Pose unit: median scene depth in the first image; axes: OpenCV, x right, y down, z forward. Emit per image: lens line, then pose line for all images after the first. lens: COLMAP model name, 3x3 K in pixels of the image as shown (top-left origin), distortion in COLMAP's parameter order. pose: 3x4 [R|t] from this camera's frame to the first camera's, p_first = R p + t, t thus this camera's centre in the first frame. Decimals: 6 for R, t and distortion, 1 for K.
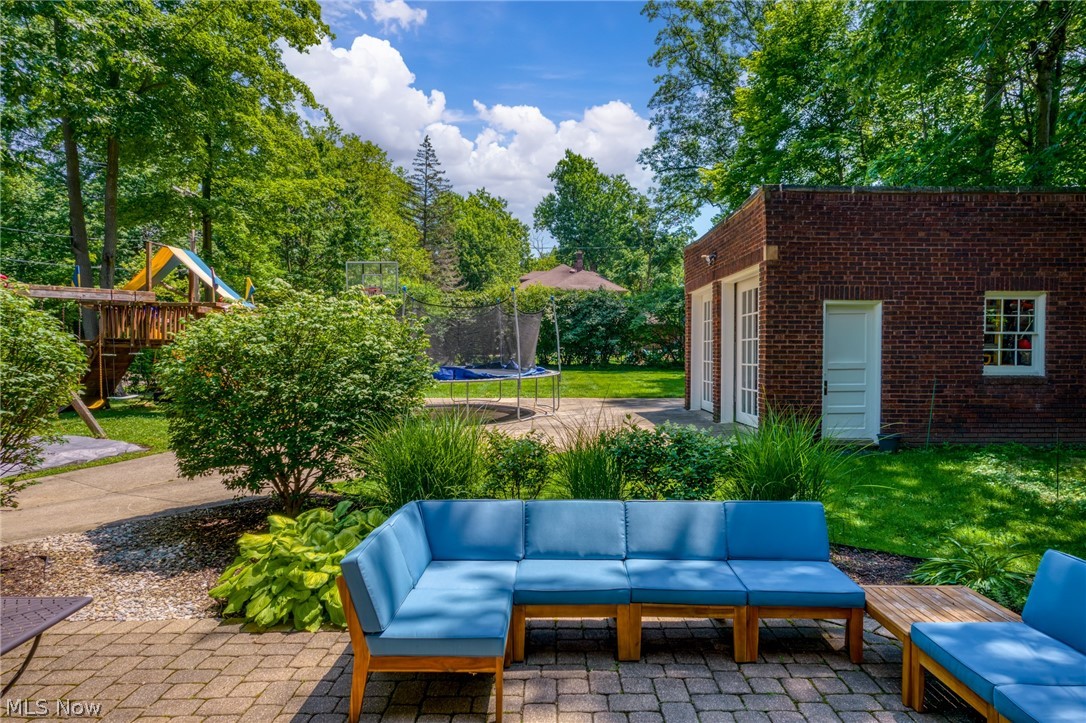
lens RADIAL K [[683.1, 0, 548.4], [0, 683.1, 362.4], [0, 0, 1]] dist [0.008822, -0.001524]
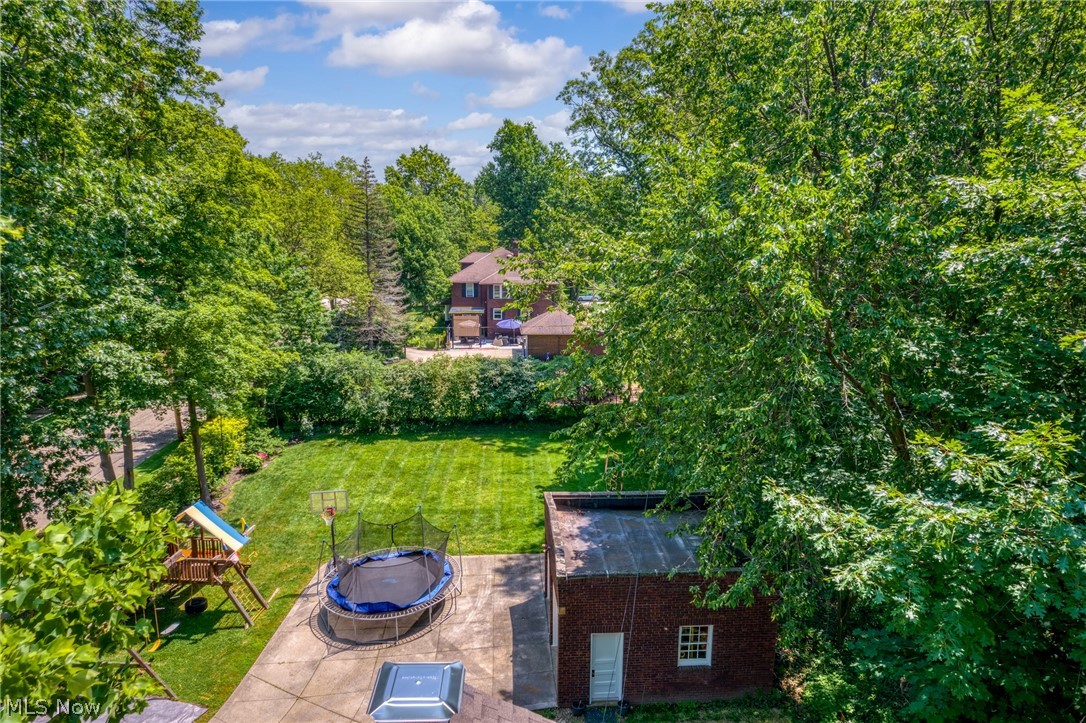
lens RADIAL K [[683.1, 0, 548.4], [0, 683.1, 362.4], [0, 0, 1]] dist [0.008822, -0.001524]
pose [[0.997816, -0.012046, 0.064940, 0.041115], [0.001402, 0.986869, 0.161516, -0.241822], [-0.066033, -0.161073, 0.984731, -0.143550]]
